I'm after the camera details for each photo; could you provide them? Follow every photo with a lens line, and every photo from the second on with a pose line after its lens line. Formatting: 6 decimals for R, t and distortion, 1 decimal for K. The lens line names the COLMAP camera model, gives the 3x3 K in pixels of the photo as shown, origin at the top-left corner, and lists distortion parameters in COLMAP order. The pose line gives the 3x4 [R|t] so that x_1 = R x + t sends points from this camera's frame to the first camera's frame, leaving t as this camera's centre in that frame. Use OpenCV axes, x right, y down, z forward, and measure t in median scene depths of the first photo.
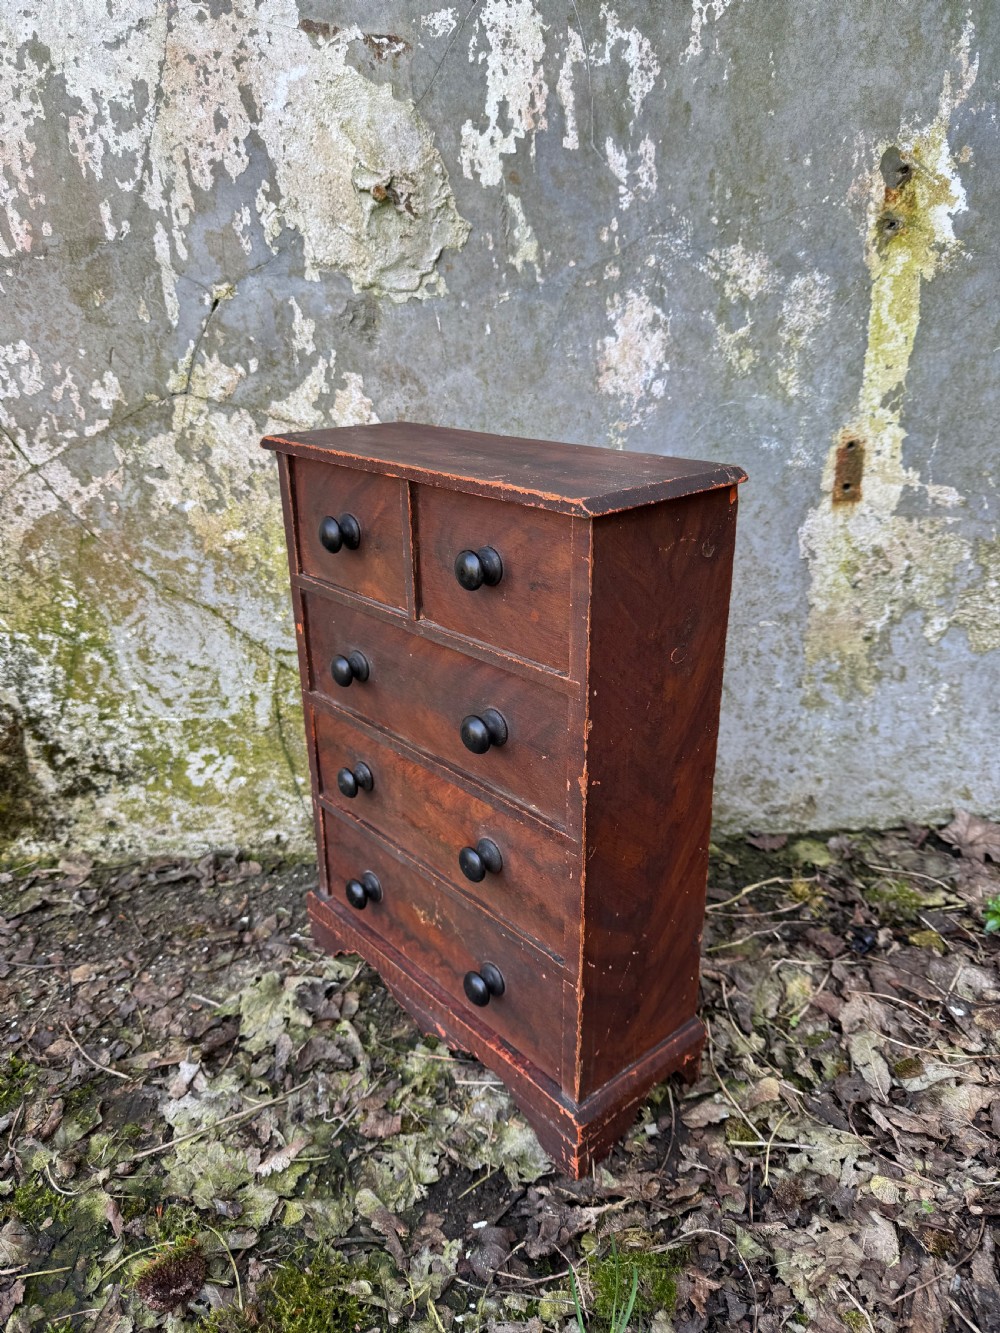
lens RADIAL K [[956.3, 0, 500.8], [0, 956.3, 668.8], [0, 0, 1]] dist [-0.009353, -0.003659]
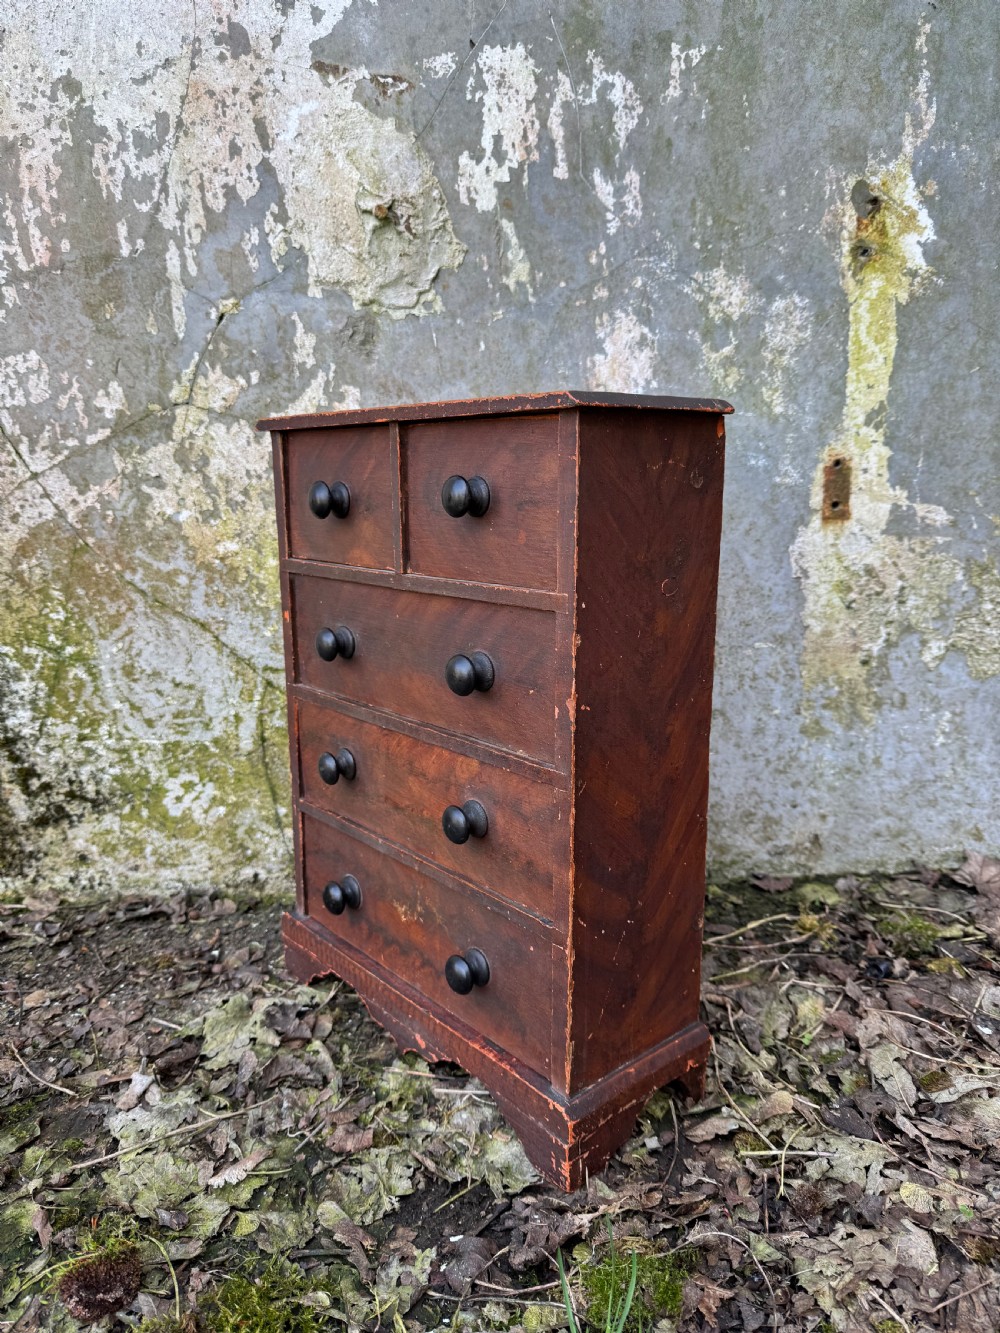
lens RADIAL K [[957.0, 0, 500.7], [0, 957.0, 667.8], [0, 0, 1]] dist [-0.012011, -0.001196]
pose [[0.999961, 0.008787, -0.000635, 0.010578], [-0.008767, 0.985289, -0.170671, 0.167465], [-0.000874, 0.170669, 0.985328, 0.035816]]
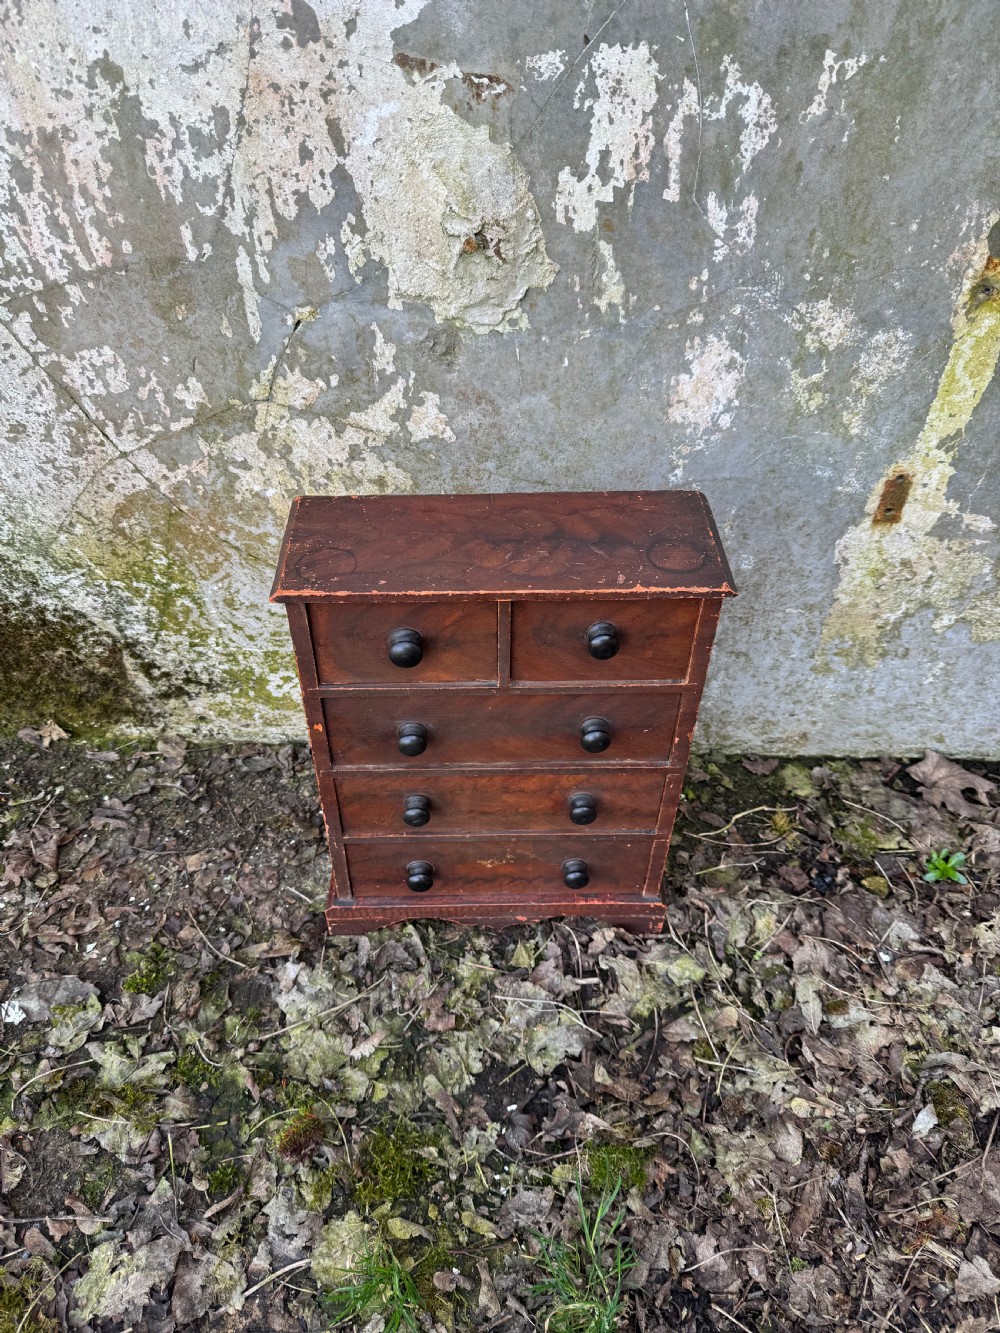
lens RADIAL K [[948.8, 0, 501.5], [0, 948.8, 674.4], [0, 0, 1]] dist [0.012308, -0.027697]
pose [[0.998026, 0.062313, 0.007802, -0.069047], [-0.060809, 0.927892, 0.367856, -0.415118], [0.015683, -0.367605, 0.929850, -0.060608]]
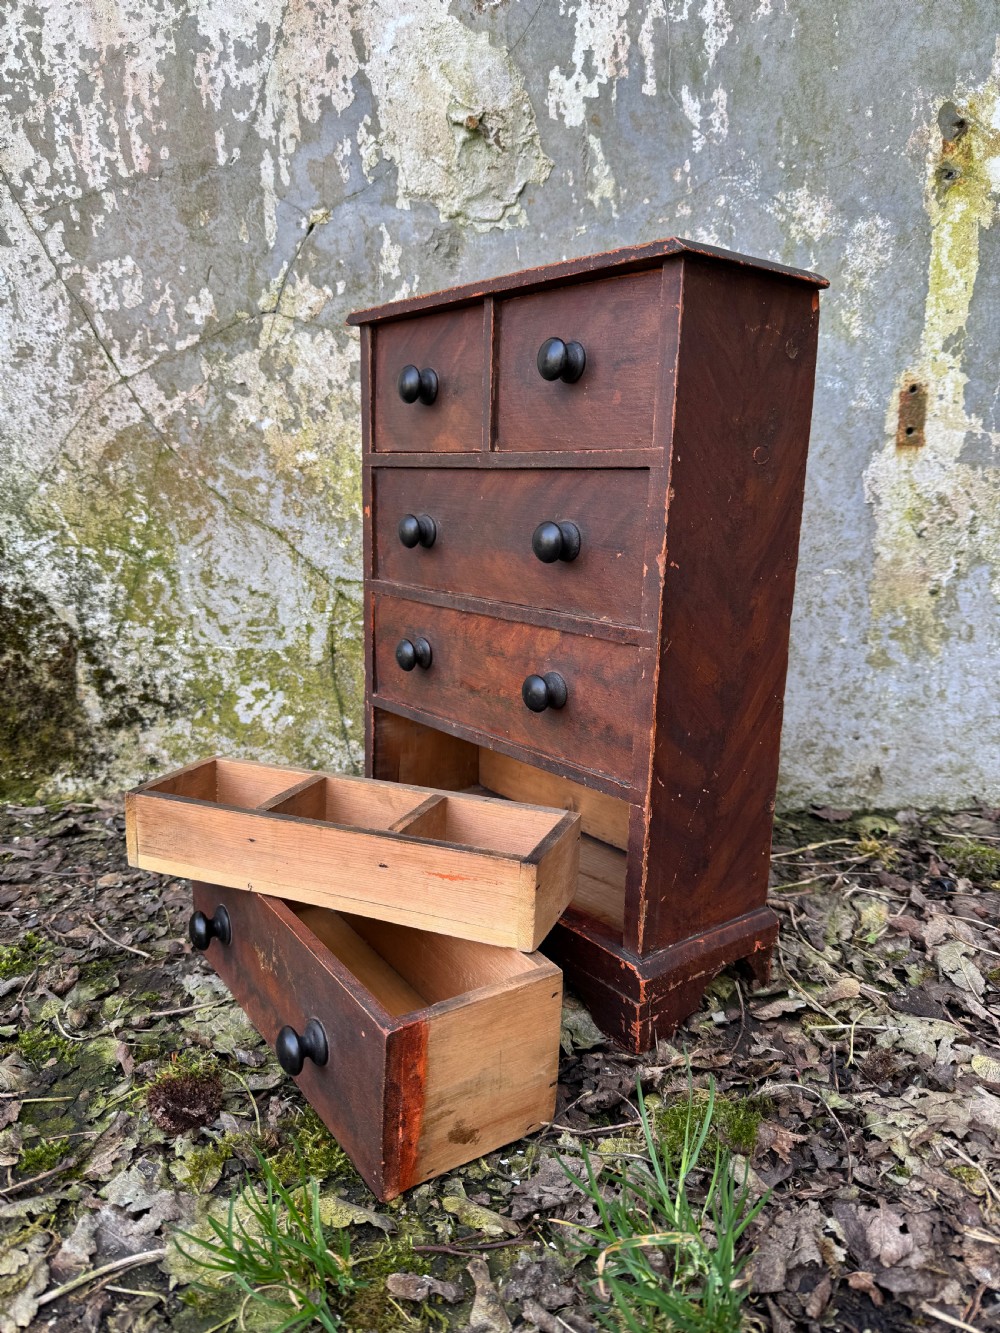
lens RADIAL K [[955.0, 0, 501.5], [0, 955.0, 669.2], [0, 0, 1]] dist [-0.008579, -0.003470]
pose [[0.998403, 0.043931, -0.035511, -0.025569], [-0.049513, 0.983185, -0.175769, 0.277804], [0.027192, 0.177247, 0.983791, 0.040717]]
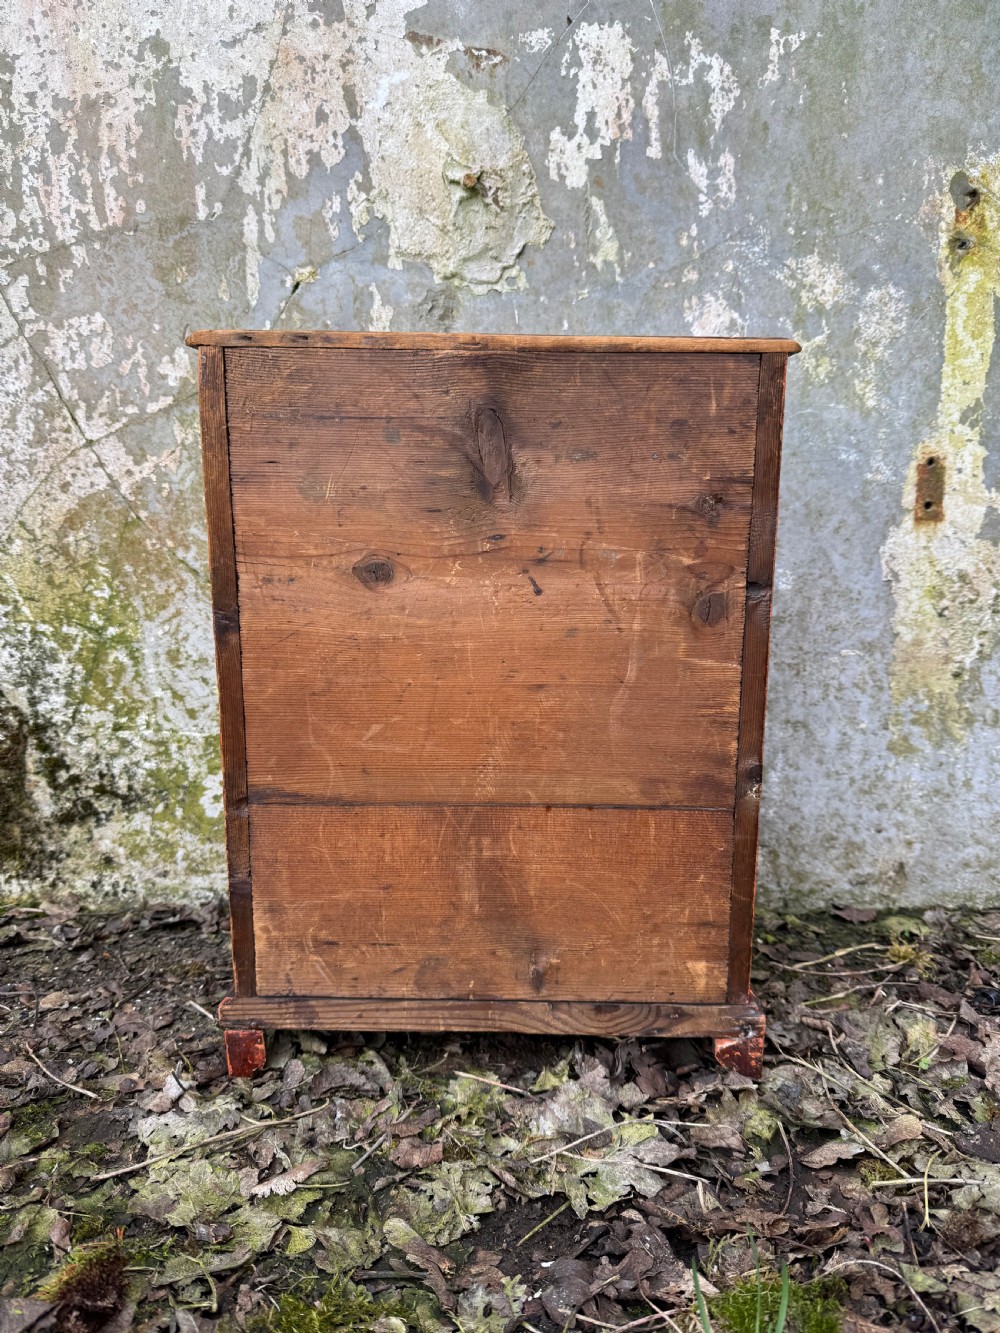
lens RADIAL K [[957.6, 0, 507.1], [0, 957.6, 674.6], [0, 0, 1]] dist [-0.012620, -0.000311]
pose [[0.999084, 0.042795, -0.000536, -0.058270], [-0.041524, 0.966237, -0.254288, 0.255723], [-0.010364, 0.254077, 0.967128, 0.125972]]
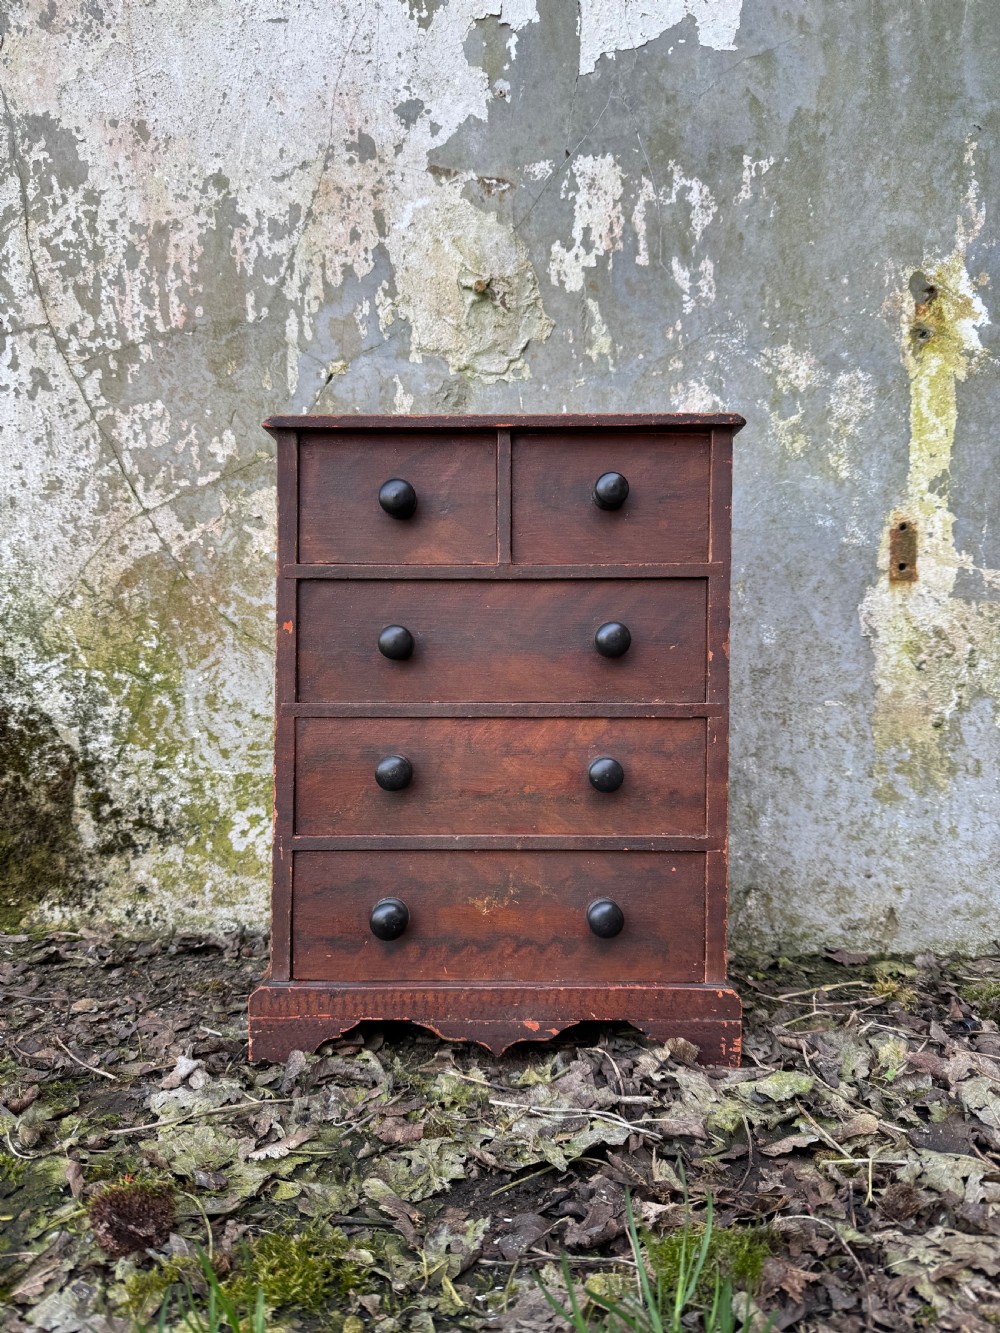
lens RADIAL K [[951.4, 0, 501.7], [0, 951.4, 671.9], [0, 0, 1]] dist [0.005521, -0.021676]
pose [[0.996902, 0.049394, -0.061217, -0.003570], [-0.068127, 0.931209, -0.358061, 0.342313], [0.039320, 0.361122, 0.931689, 0.063222]]
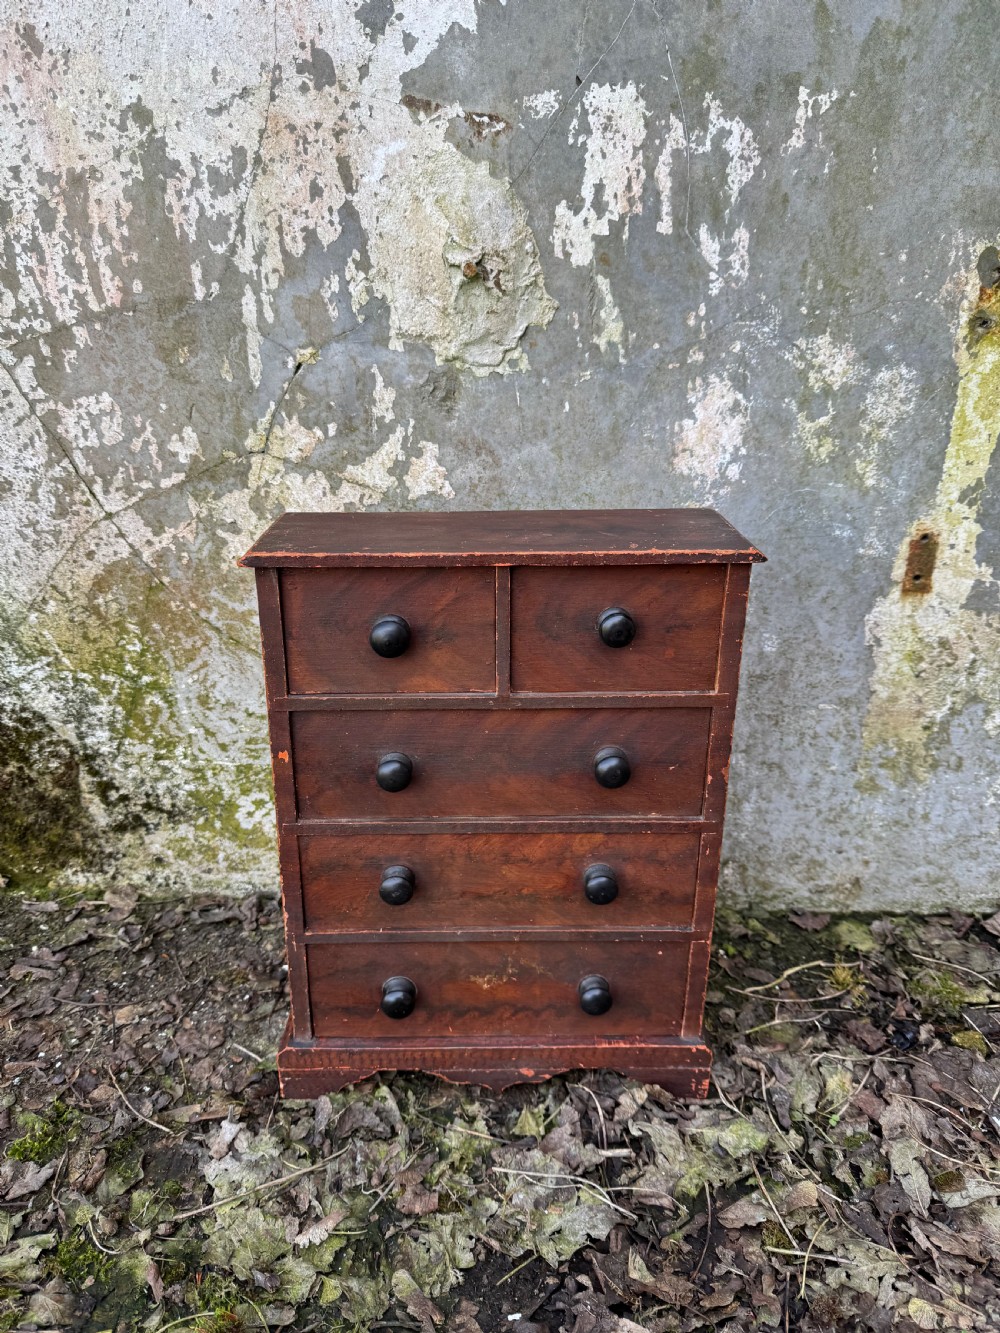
lens RADIAL K [[955.2, 0, 497.3], [0, 955.2, 675.5], [0, 0, 1]] dist [0.006086, -0.021234]
pose [[0.997781, 0.060667, -0.027443, -0.041693], [-0.060506, 0.998146, 0.006649, -0.076348], [0.027796, -0.004974, 0.999601, -0.002756]]
